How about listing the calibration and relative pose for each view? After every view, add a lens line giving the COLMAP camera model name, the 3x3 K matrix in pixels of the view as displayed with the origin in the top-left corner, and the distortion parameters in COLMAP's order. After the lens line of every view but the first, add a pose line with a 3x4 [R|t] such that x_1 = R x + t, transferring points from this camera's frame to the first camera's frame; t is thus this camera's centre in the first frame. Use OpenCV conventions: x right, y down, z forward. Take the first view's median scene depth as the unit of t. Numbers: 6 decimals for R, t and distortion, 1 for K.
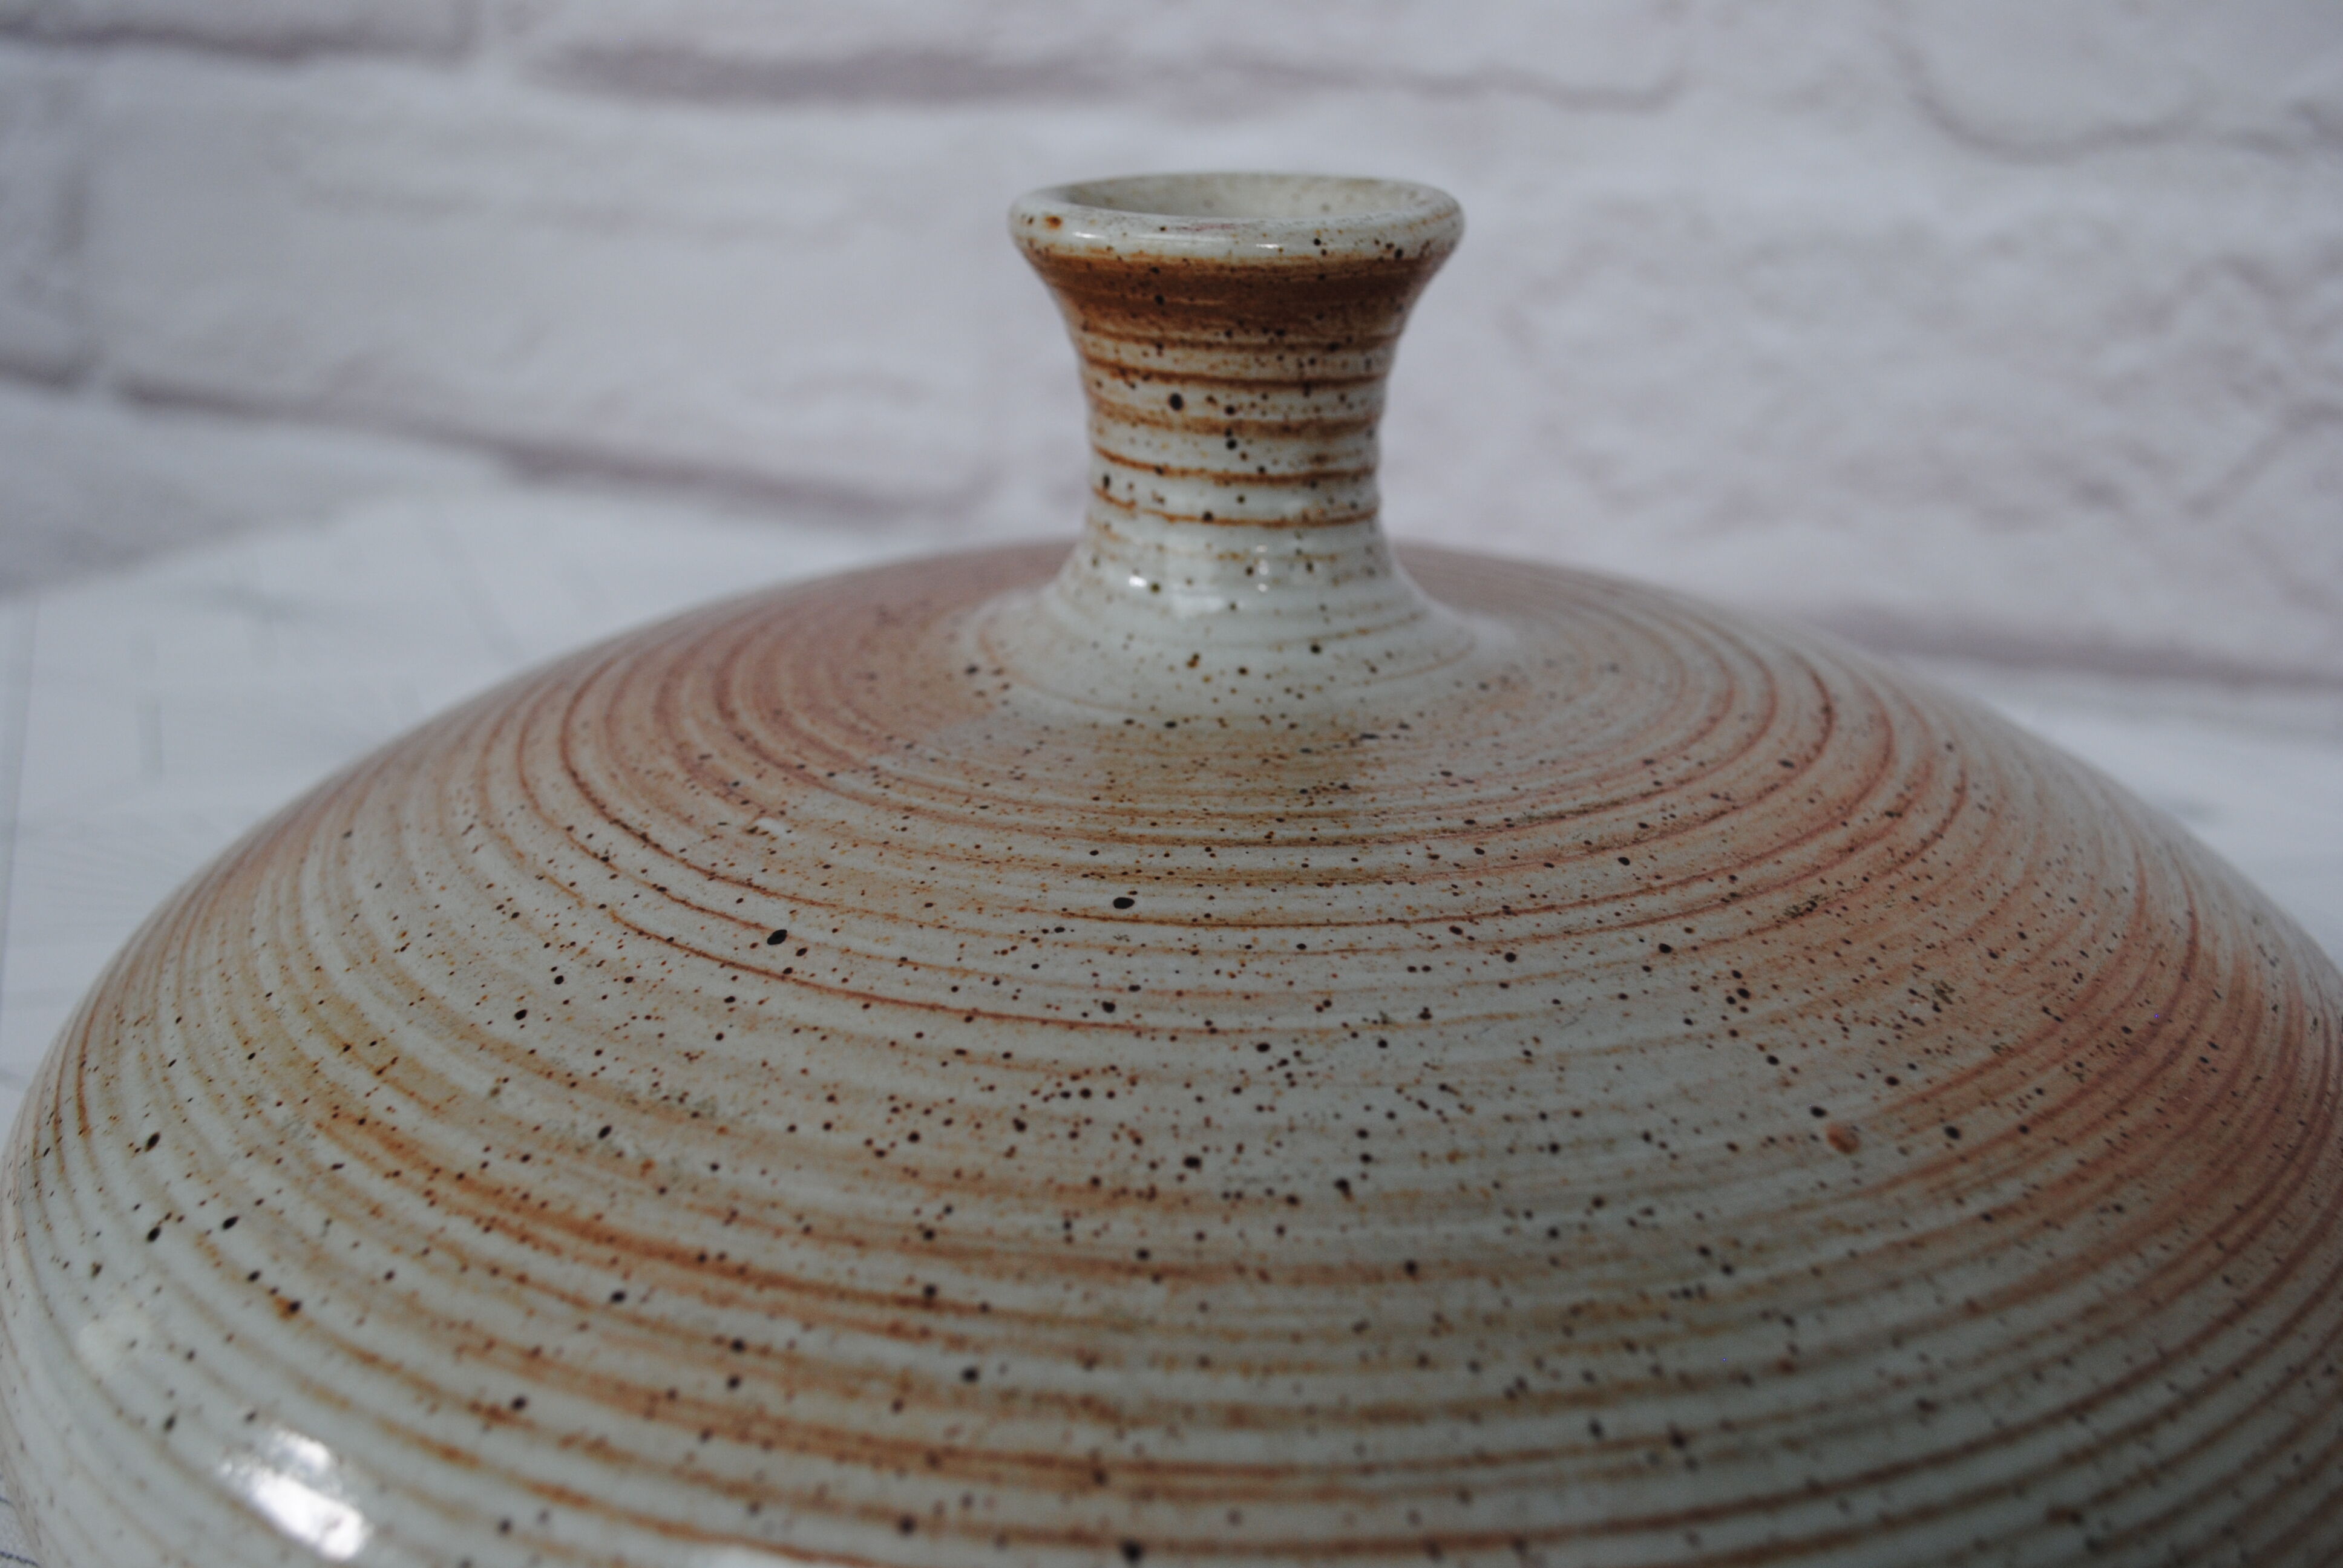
lens RADIAL K [[2410.6, 0, 1187.4], [0, 2410.6, 783.8], [0, 0, 1]] dist [-0.061419, 0.015089]
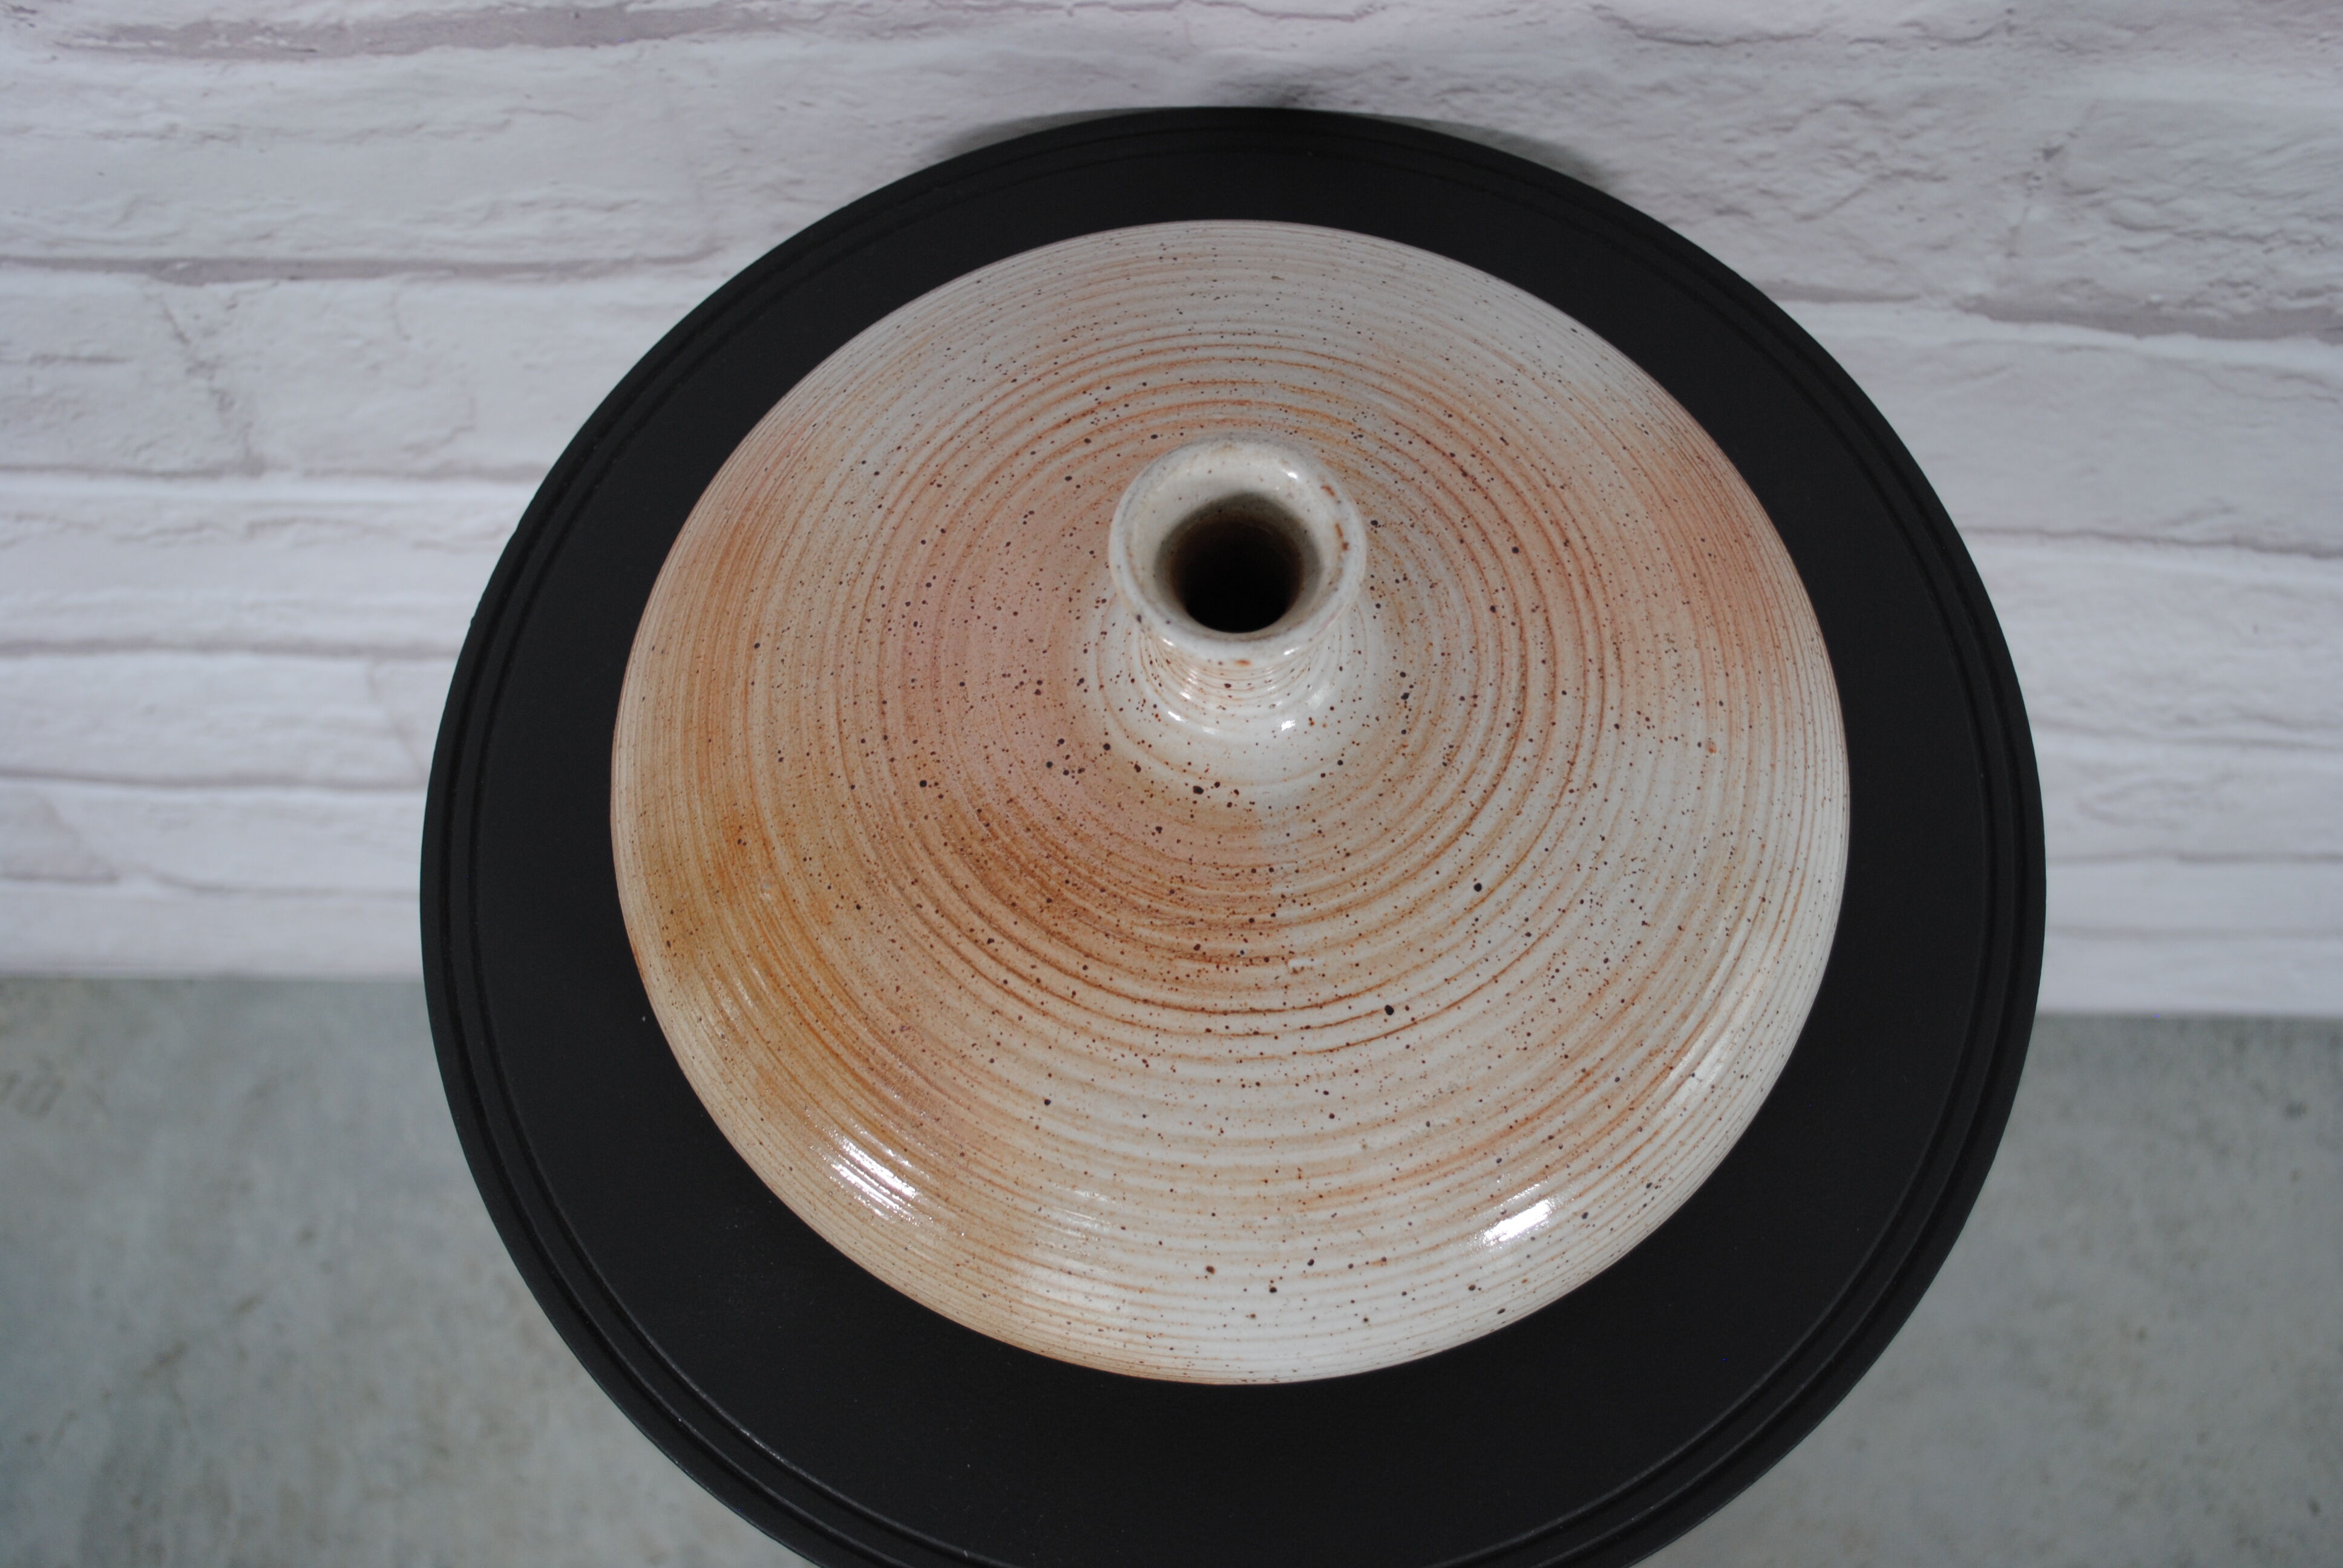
lens RADIAL K [[2595.9, 0, 1186.5], [0, 2595.9, 781.6], [0, 0, 1]] dist [-0.058297, 0.014542]
pose [[0.597543, -0.745567, 0.295082, -0.879639], [0.274976, 0.536227, 0.798028, -2.132137], [-0.753214, -0.395715, 0.525432, -0.043678]]
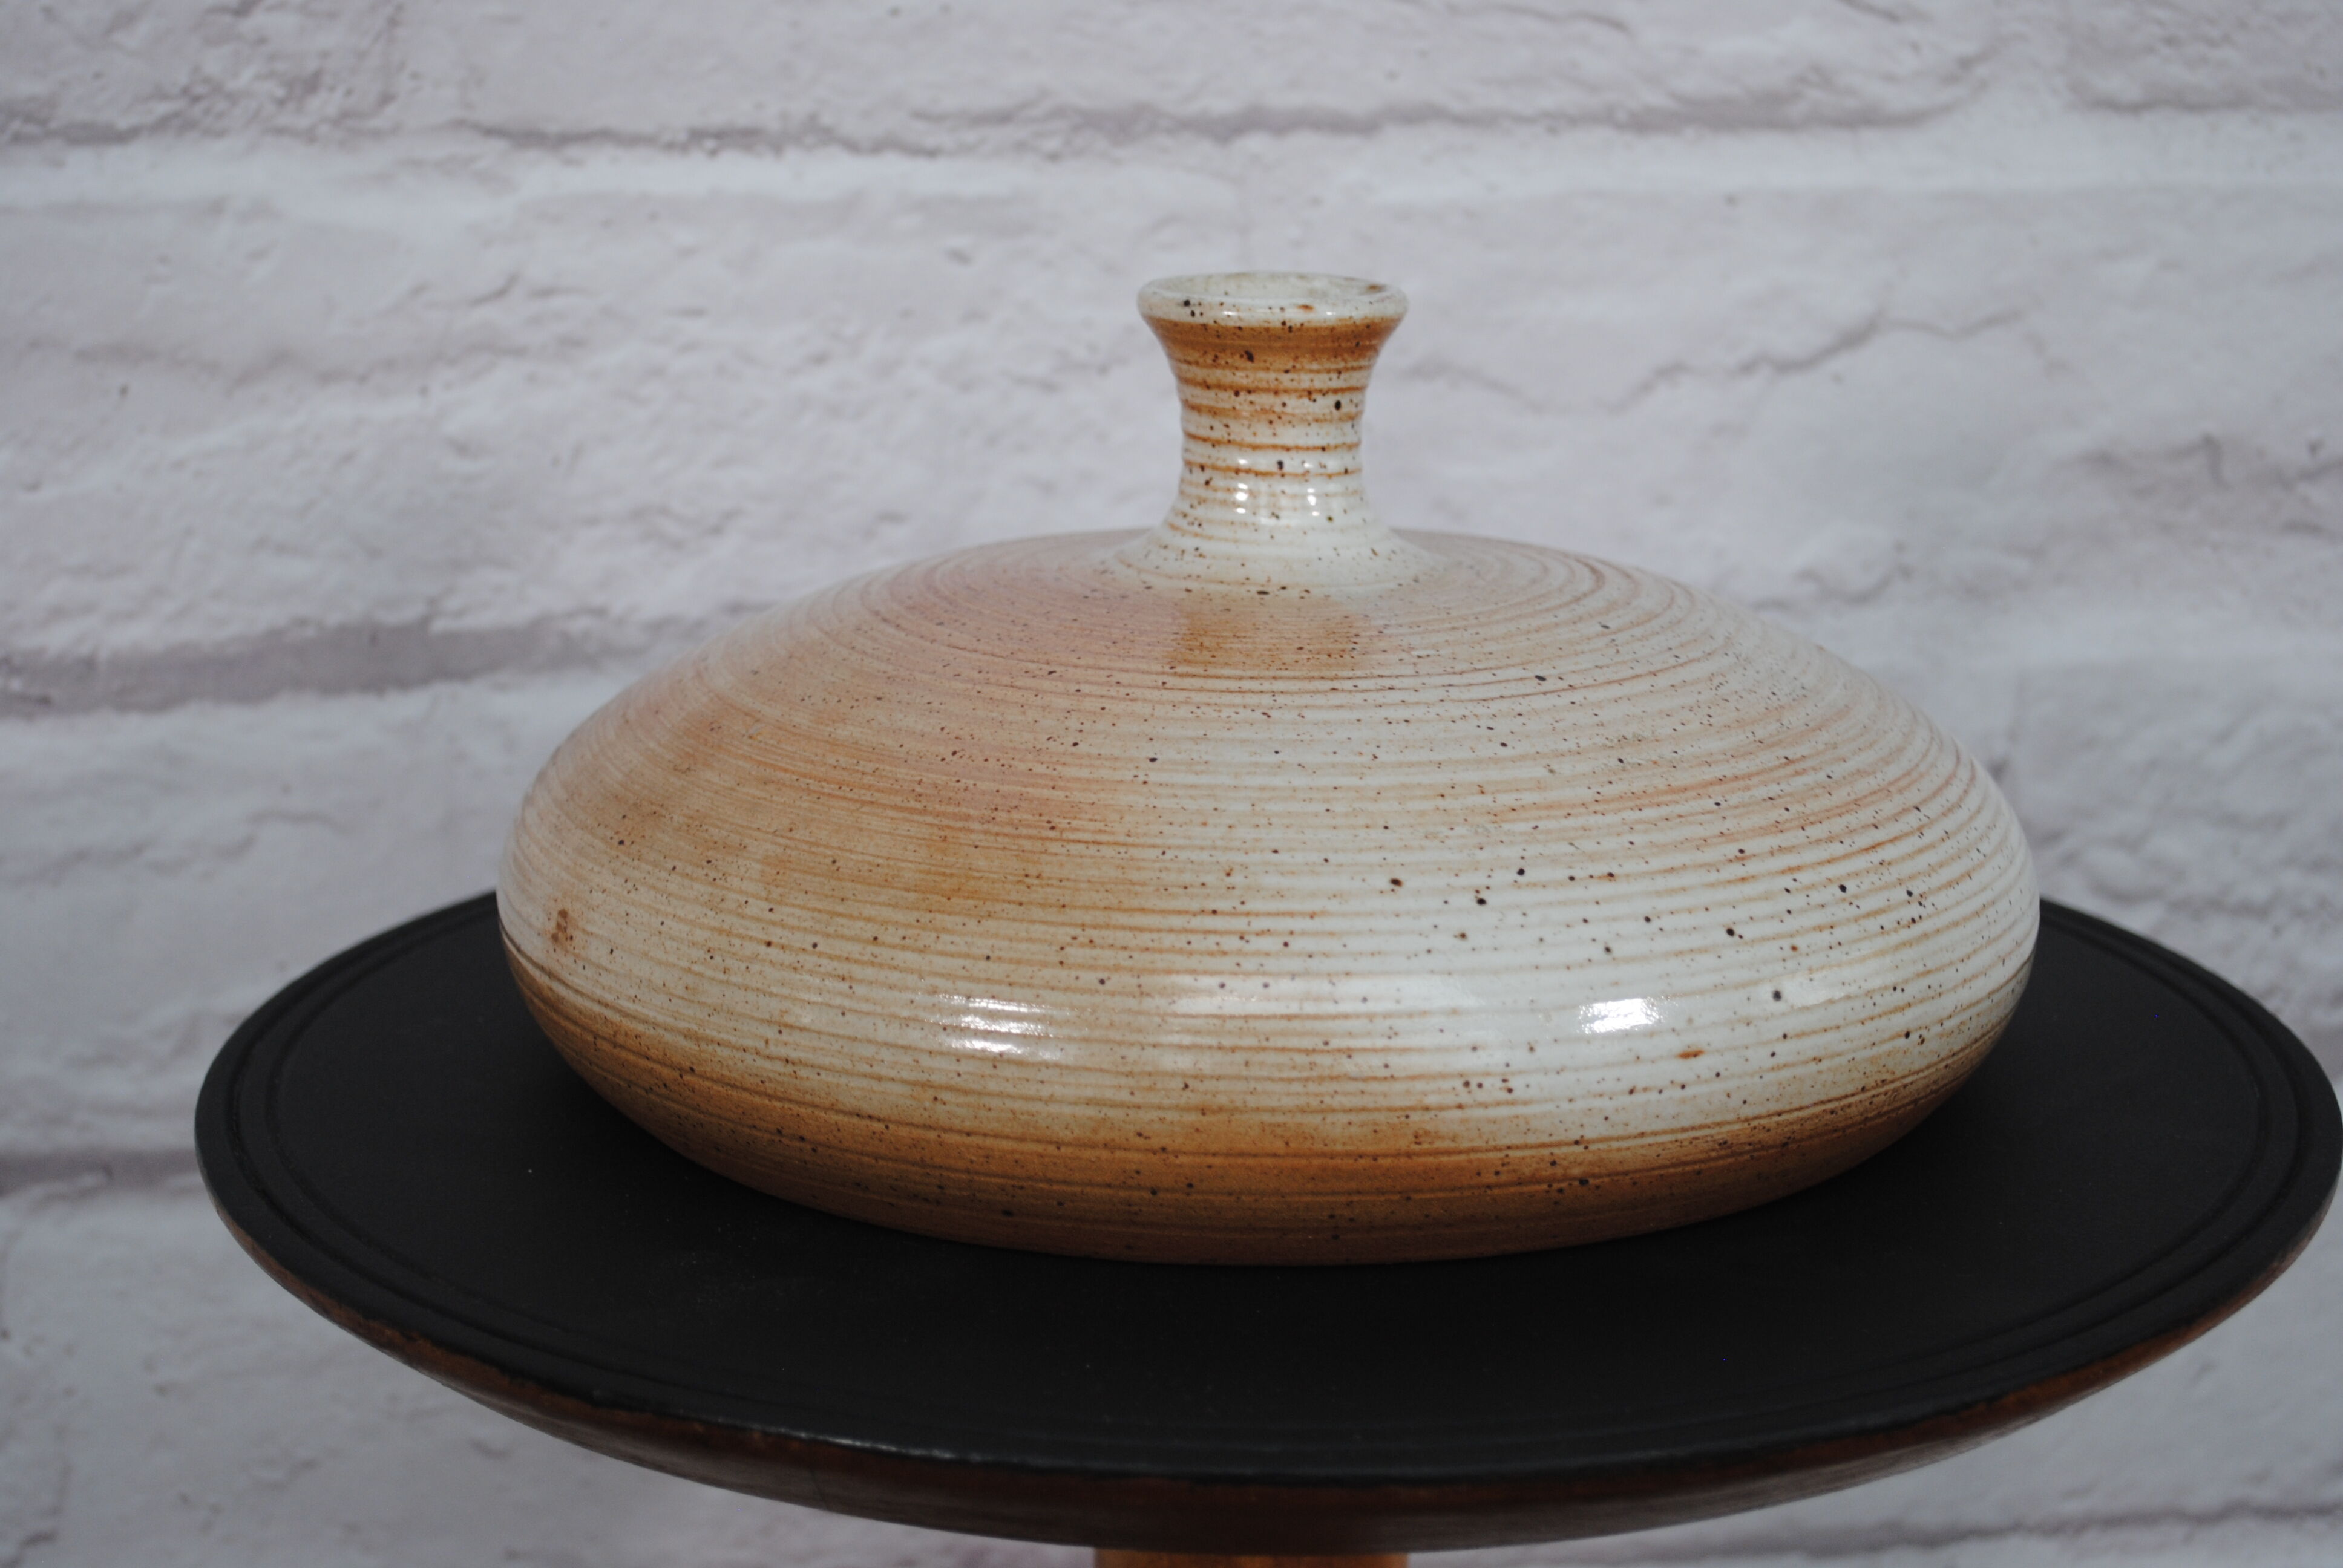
lens RADIAL K [[3871.3, 0, 1195.9], [0, 3871.3, 733.4], [0, 0, 1]] dist [-0.004008, -0.029763]
pose [[0.438750, -0.195624, 0.877058, -3.076345], [0.299401, 0.952073, 0.062580, -0.171369], [-0.847265, 0.235135, 0.476292, -0.201911]]
